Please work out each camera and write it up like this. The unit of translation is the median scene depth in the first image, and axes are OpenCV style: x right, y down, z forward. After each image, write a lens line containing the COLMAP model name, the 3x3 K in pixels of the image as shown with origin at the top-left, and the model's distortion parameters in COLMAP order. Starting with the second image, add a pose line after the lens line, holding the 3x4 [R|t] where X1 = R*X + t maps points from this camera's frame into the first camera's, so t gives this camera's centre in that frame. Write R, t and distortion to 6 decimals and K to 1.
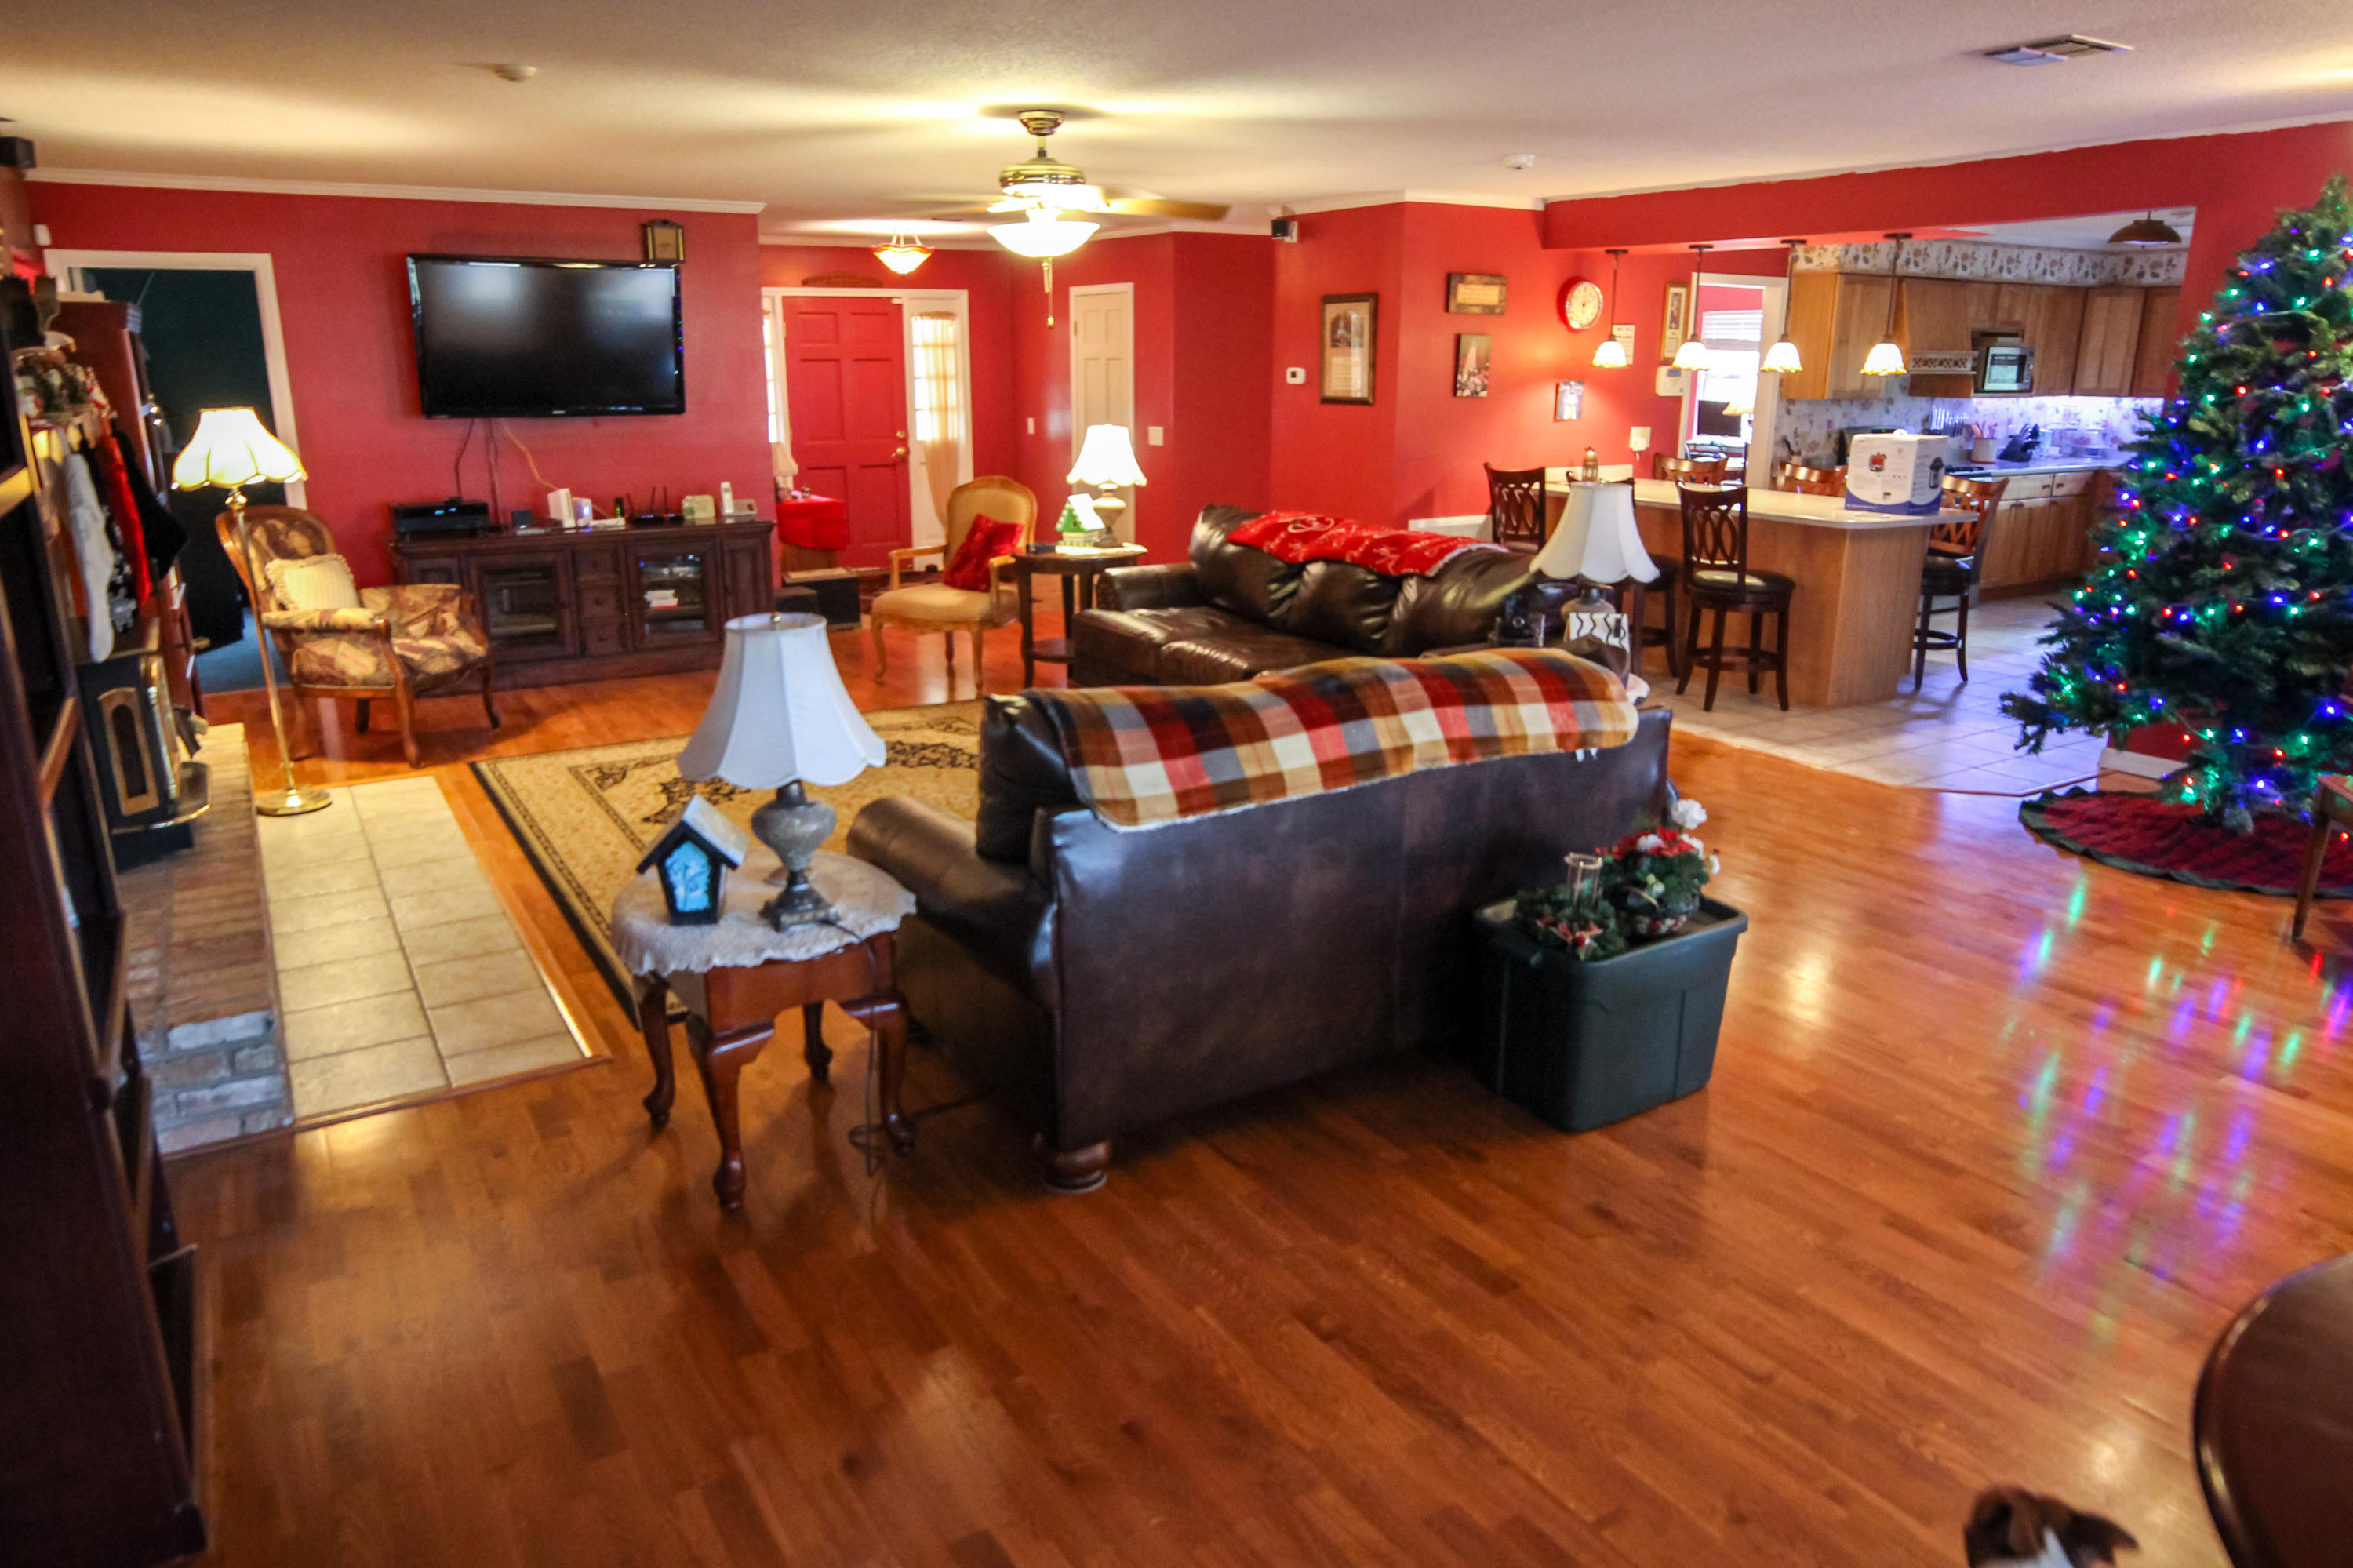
lens RADIAL K [[1528.8, 0, 1185.2], [0, 1528.8, 785.2], [0, 0, 1]] dist [-0.053710, 0.034979]
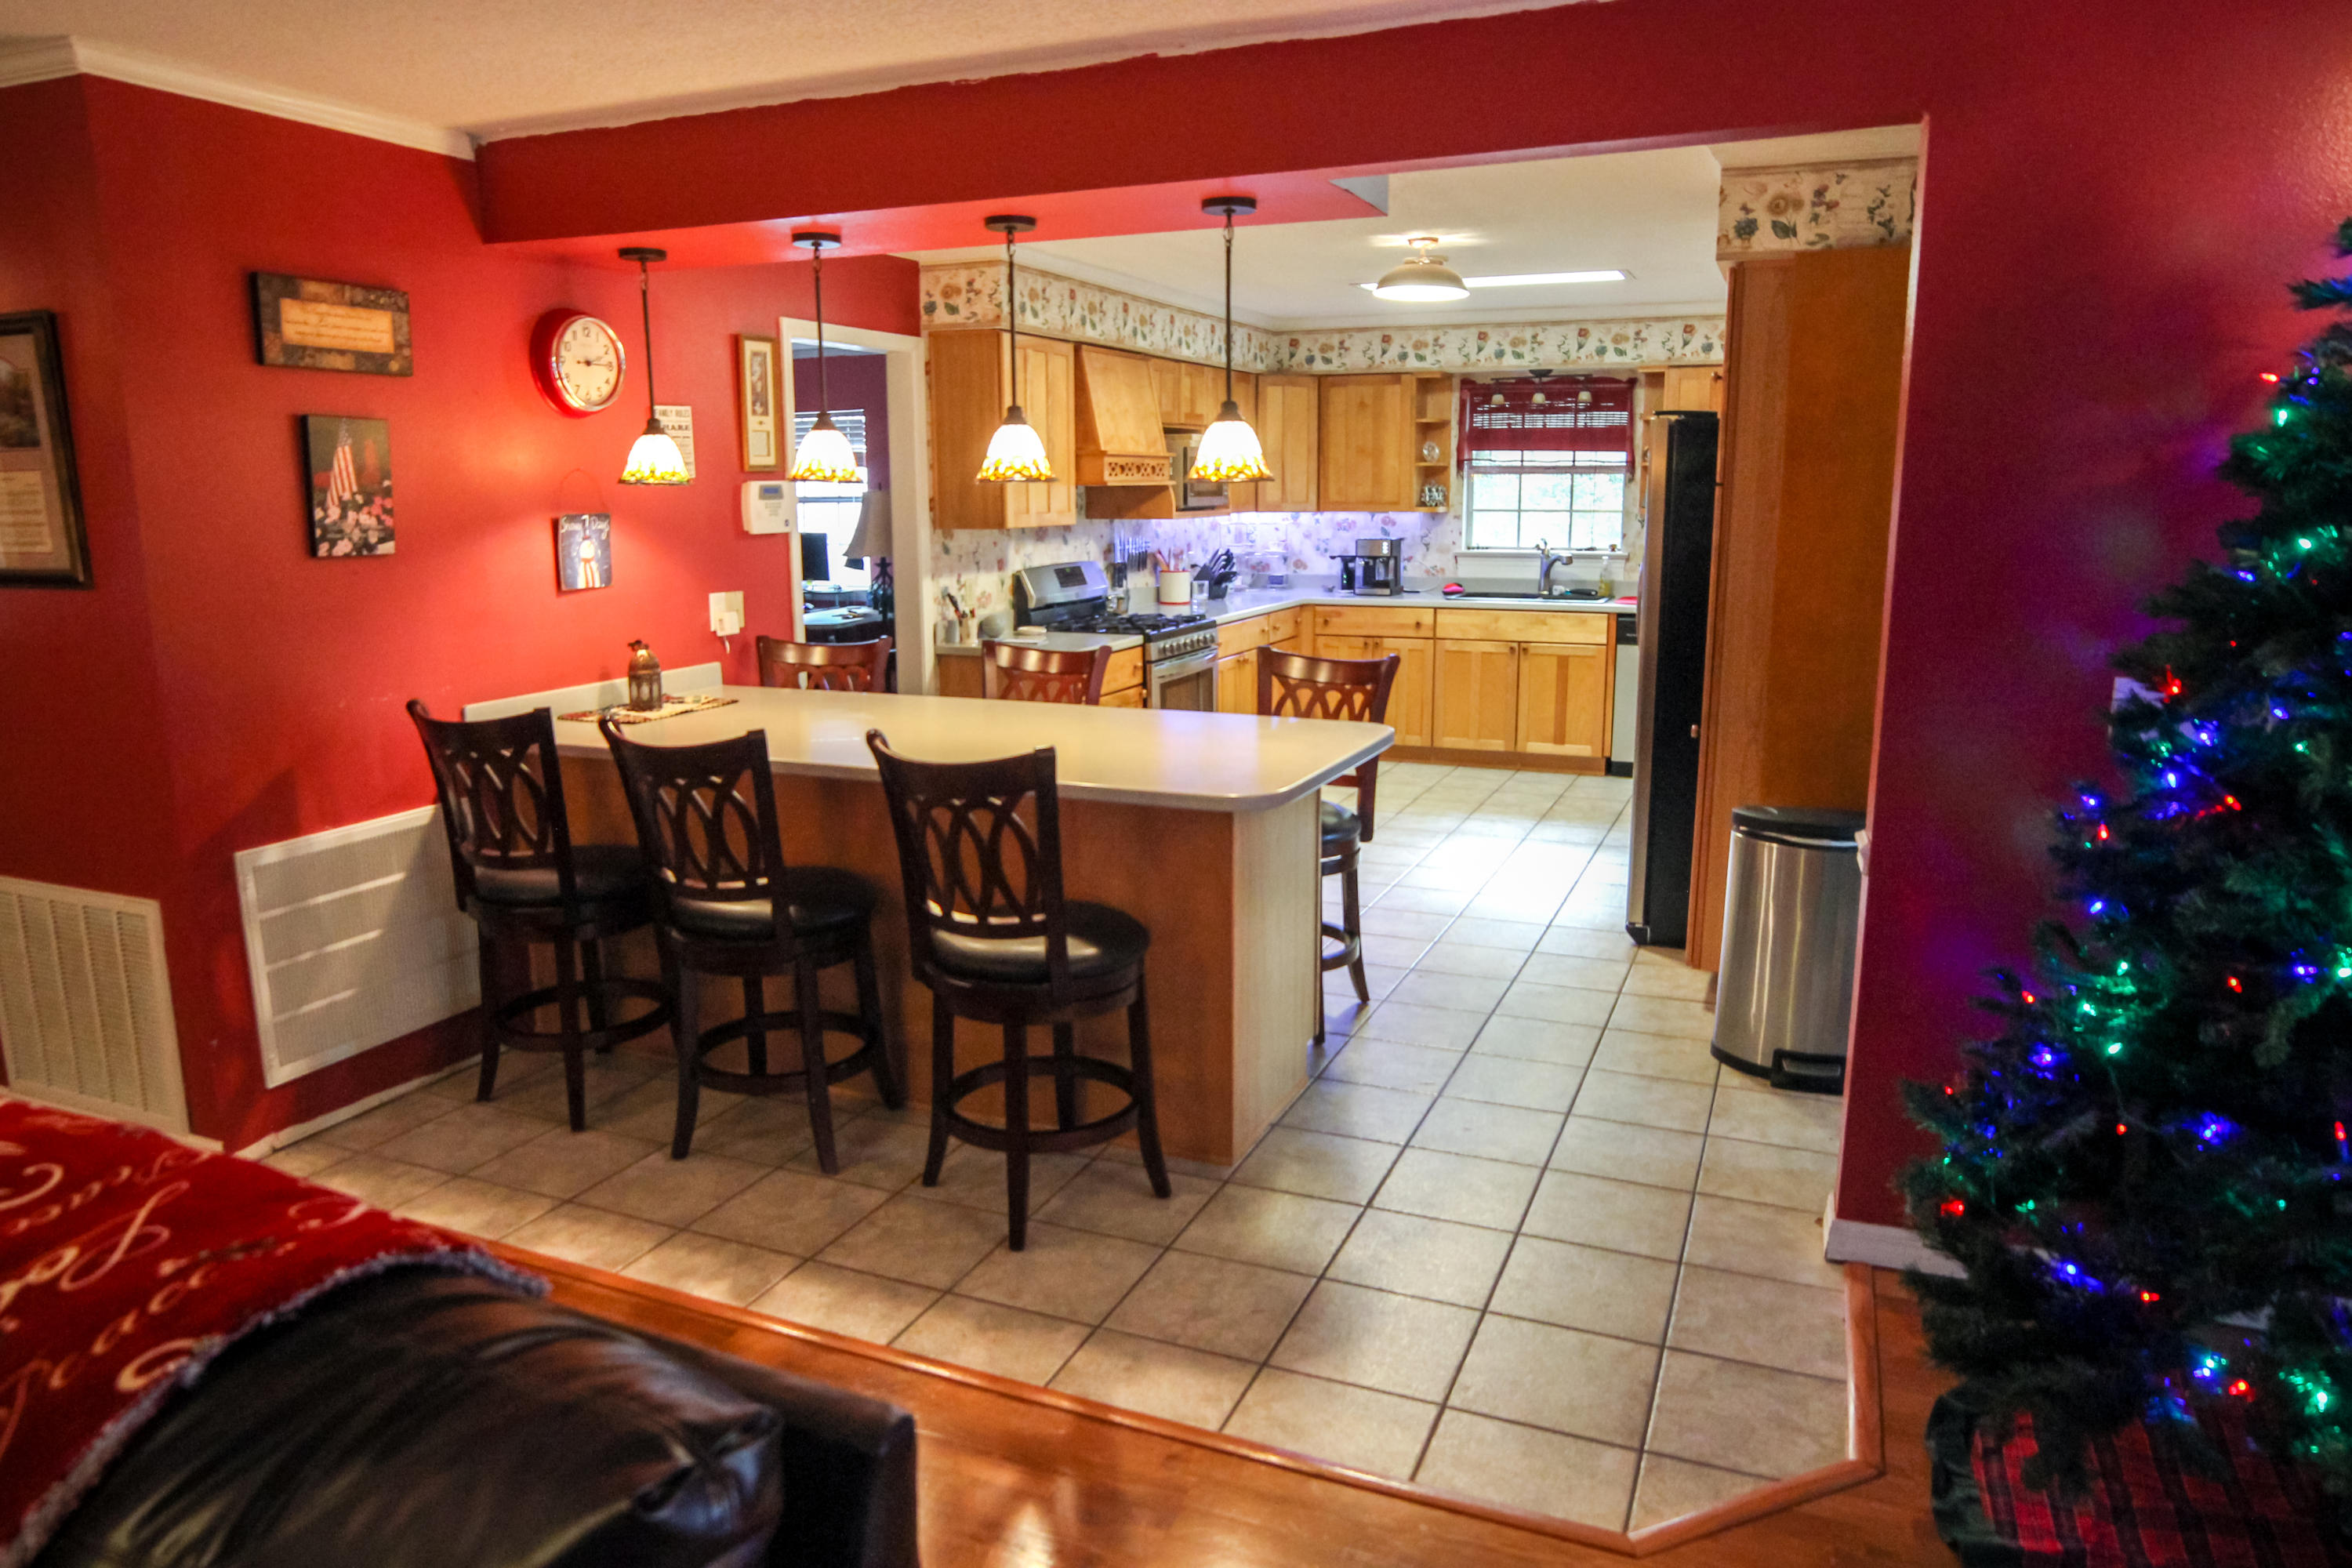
lens RADIAL K [[1528.1, 0, 1180.1], [0, 1528.1, 777.9], [0, 0, 1]] dist [-0.053710, 0.034979]
pose [[0.816963, -0.117034, 0.564690, 0.126704], [0.162617, 0.986206, -0.030870, -0.136764], [-0.553288, 0.117048, 0.824726, 0.504375]]
